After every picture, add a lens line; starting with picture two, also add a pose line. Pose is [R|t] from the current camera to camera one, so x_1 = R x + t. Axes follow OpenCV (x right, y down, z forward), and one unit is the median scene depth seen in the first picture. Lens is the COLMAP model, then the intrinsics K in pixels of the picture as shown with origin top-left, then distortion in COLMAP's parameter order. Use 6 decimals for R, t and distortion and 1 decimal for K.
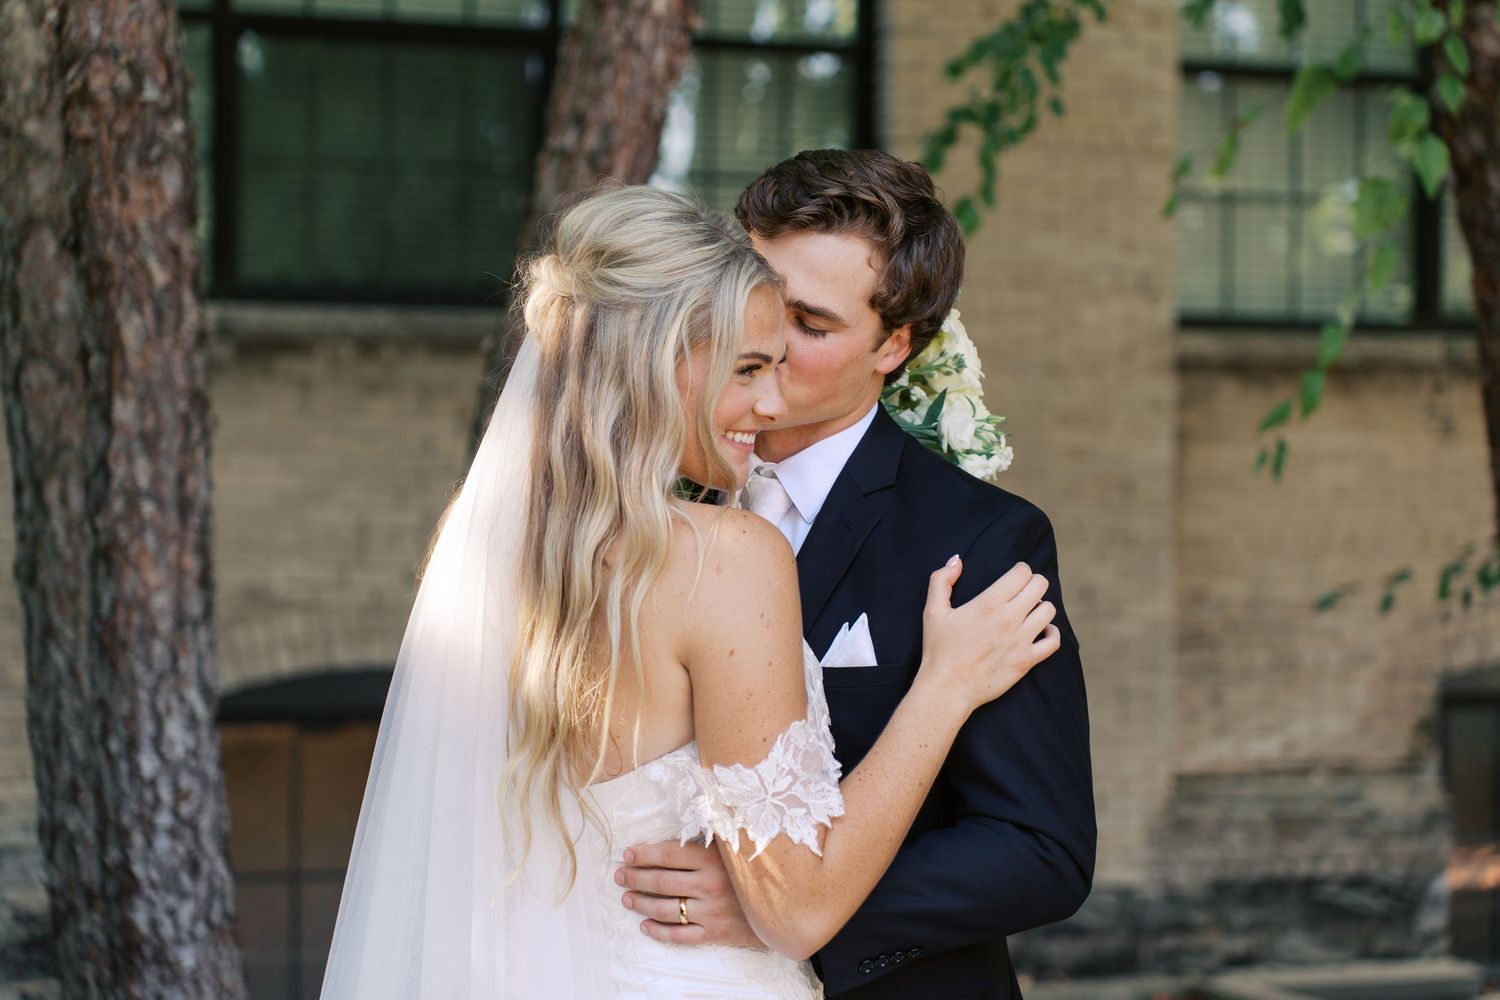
lens RADIAL K [[3910.9, 0, 826.8], [0, 3910.9, 483.8], [0, 0, 1]] dist [-0.054827, 0.000000]
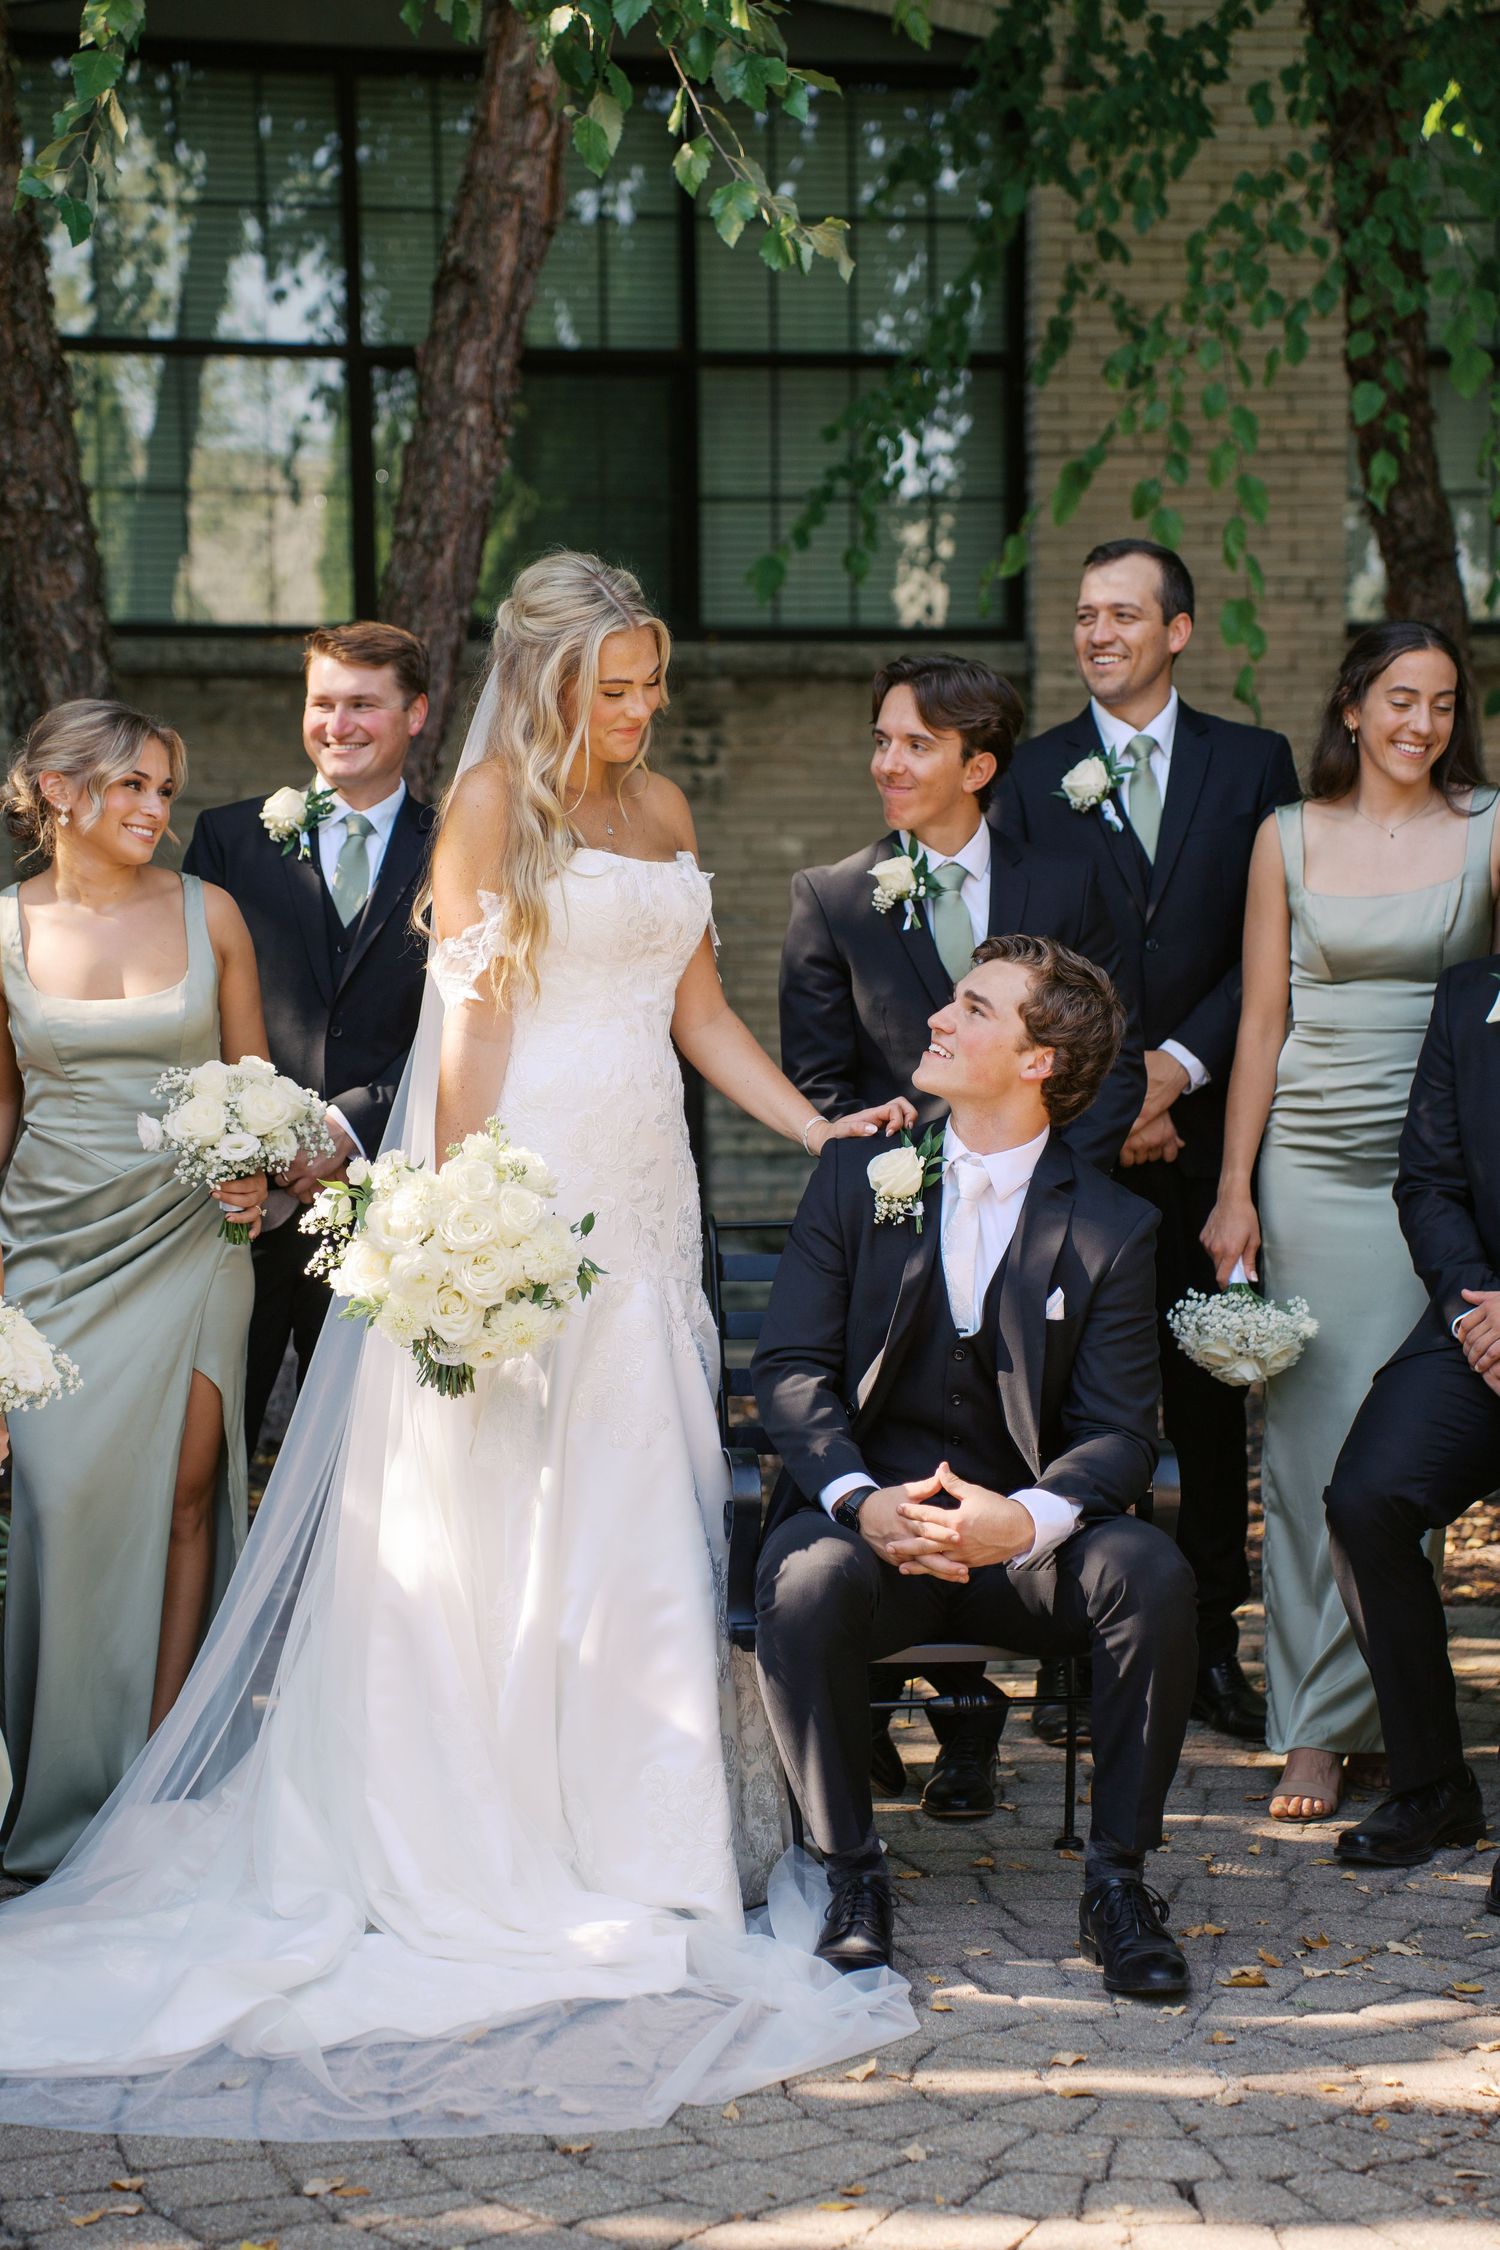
lens RADIAL K [[6239.3, 0, 764.5], [0, 6239.3, 1133.7], [0, 0, 1]] dist [0.956225, 0.000000]
pose [[0.979381, -0.008349, -0.201851, 0.485927], [0.017503, 0.998895, 0.043611, 0.022643], [0.201264, -0.046245, 0.978445, -1.050351]]
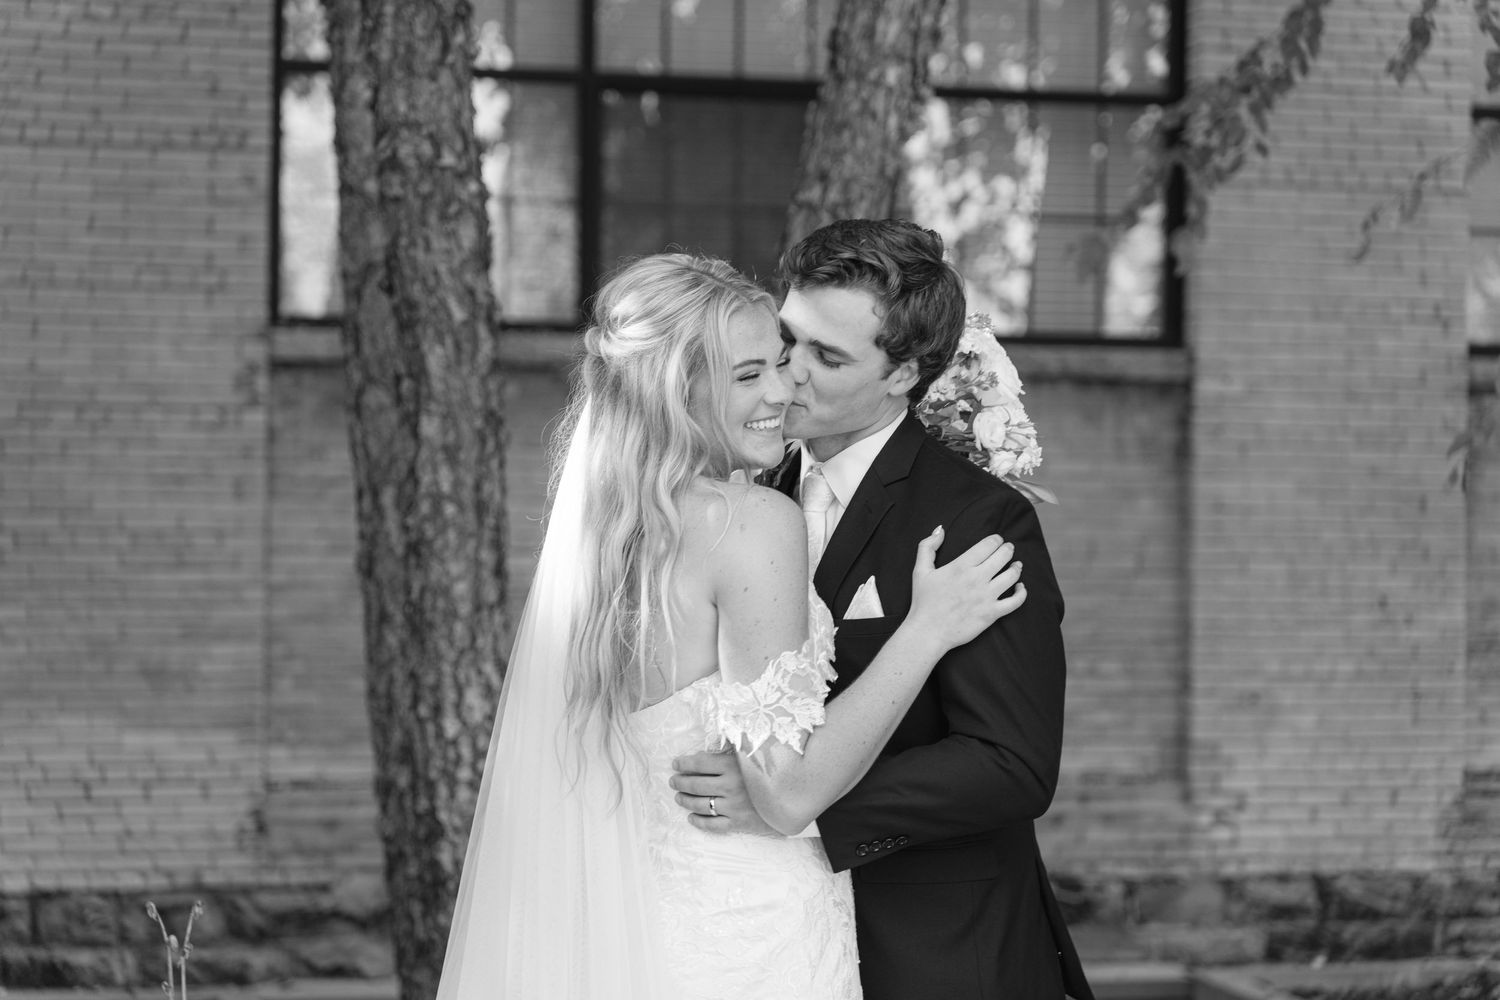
lens RADIAL K [[3910.9, 0, 752.3], [0, 3910.9, 495.1], [0, 0, 1]] dist [-0.054827, 0.000000]
pose [[0.989500, 0.001977, -0.144518, 0.088224], [-0.002666, 0.999986, -0.004574, 0.007064], [0.144507, 0.004911, 0.989492, -0.159115]]
